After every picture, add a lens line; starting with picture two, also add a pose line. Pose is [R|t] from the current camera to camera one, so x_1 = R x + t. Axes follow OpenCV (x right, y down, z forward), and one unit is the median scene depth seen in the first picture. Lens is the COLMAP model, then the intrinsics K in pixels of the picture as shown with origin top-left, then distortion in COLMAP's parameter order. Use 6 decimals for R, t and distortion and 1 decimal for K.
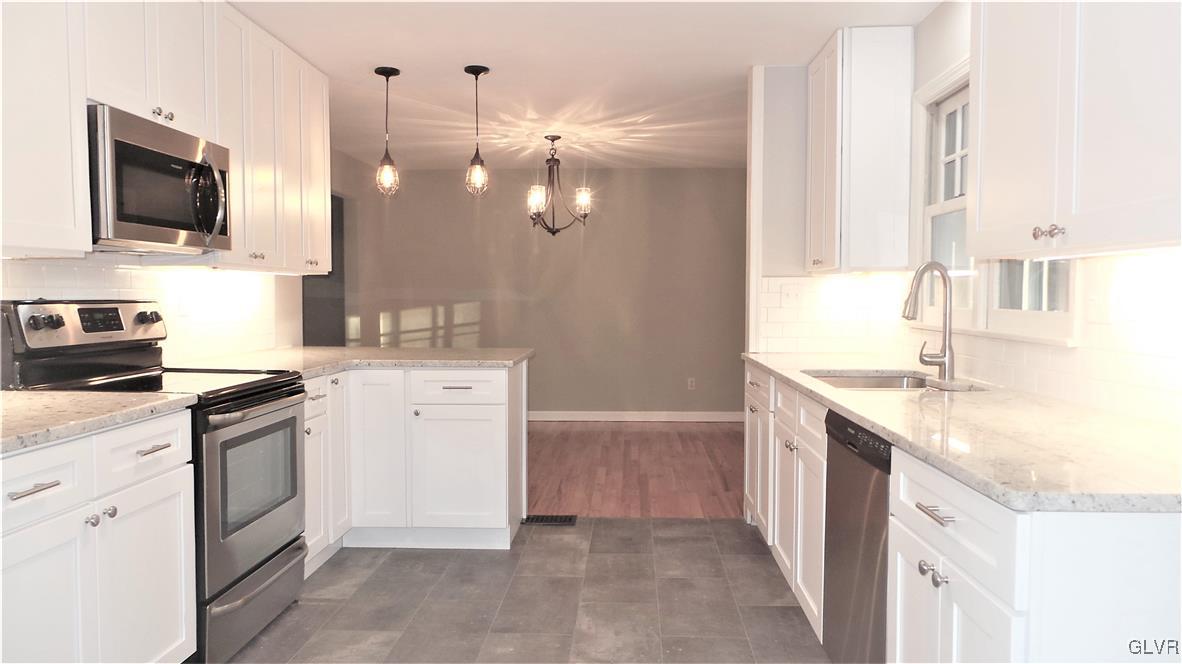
lens RADIAL K [[818.9, 0, 591.0], [0, 818.9, 332.0], [0, 0, 1]] dist [-0.003622, -0.003532]
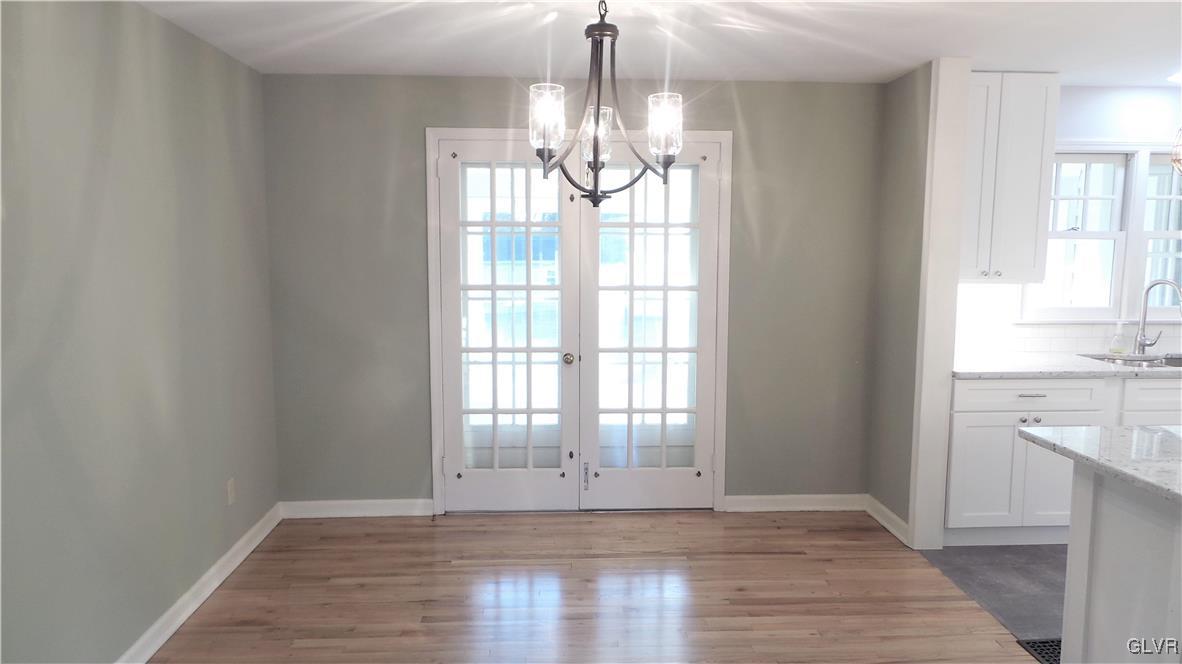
lens RADIAL K [[820.1, 0, 591.0], [0, 820.1, 332.0], [0, 0, 1]] dist [0.002971, 0.002351]
pose [[-0.094620, -0.113860, 0.988981, -0.798967], [0.044795, 0.991945, 0.118487, -0.171410], [-0.994505, 0.055513, -0.088758, 1.731868]]
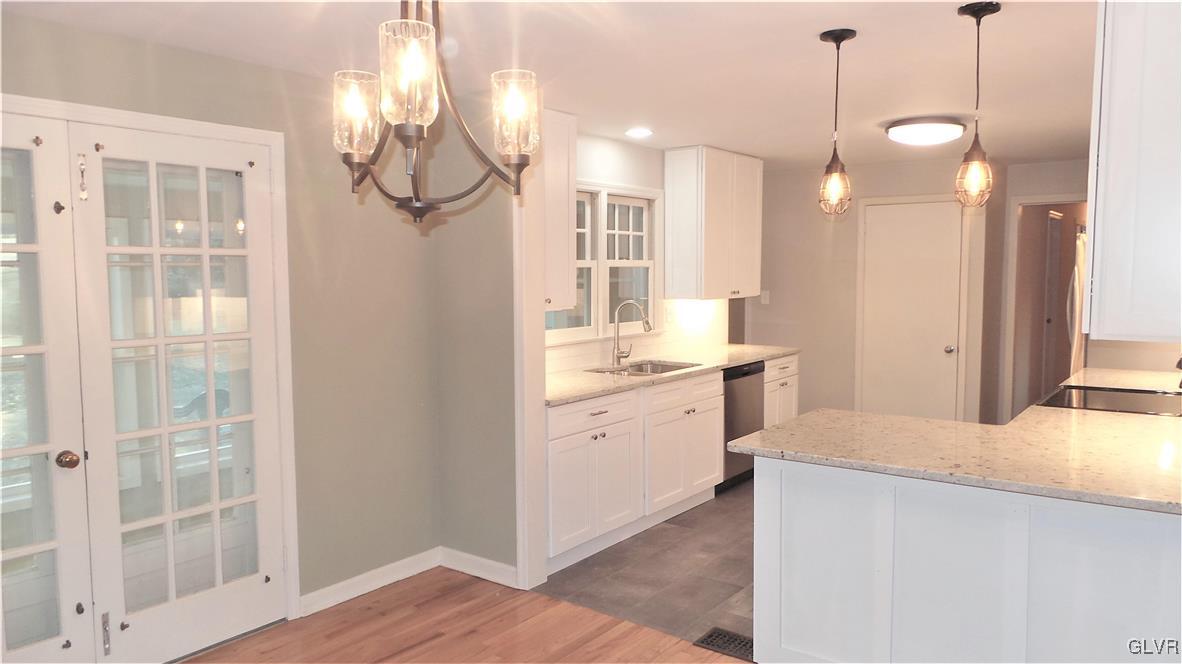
lens RADIAL K [[820.1, 0, 591.0], [0, 820.1, 332.0], [0, 0, 1]] dist [0.002971, 0.002351]
pose [[-0.823552, -0.041264, 0.565737, -0.432276], [0.031467, 0.992491, 0.118198, -0.184272], [-0.566367, 0.115145, -0.816070, 1.998960]]
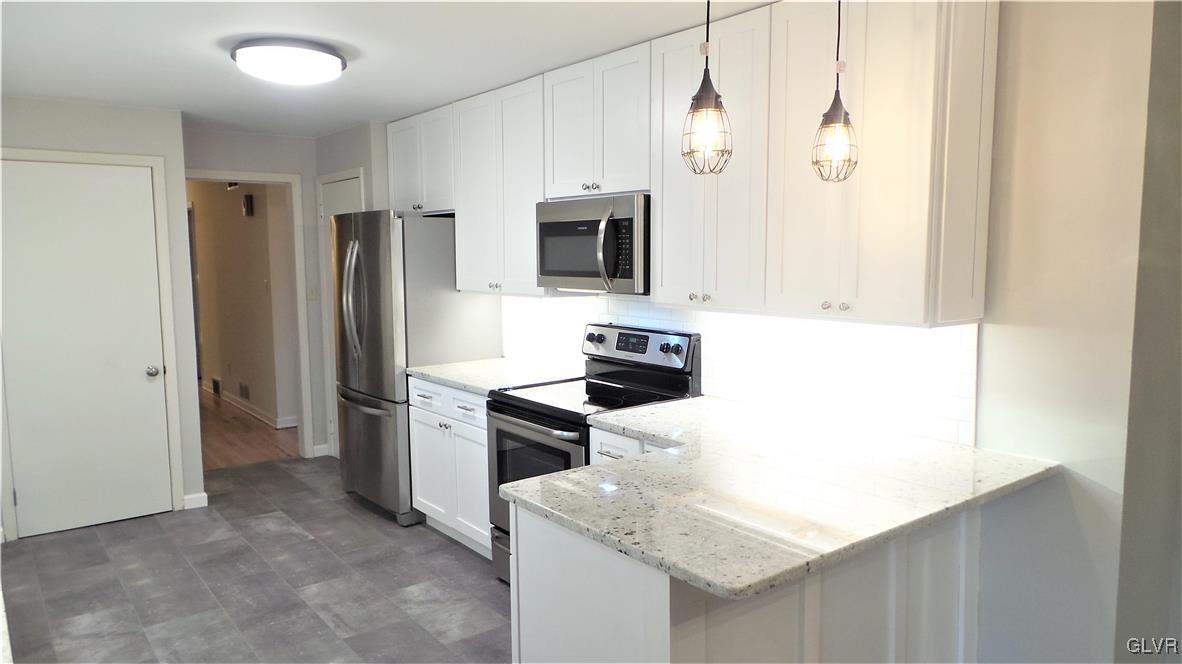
lens RADIAL K [[820.1, 0, 591.0], [0, 820.1, 332.0], [0, 0, 1]] dist [0.002971, 0.002351]
pose [[-0.771912, 0.070598, -0.631798, 0.232555], [-0.019885, 0.990647, 0.134991, -0.166168], [0.635419, 0.116765, -0.763288, 1.548422]]
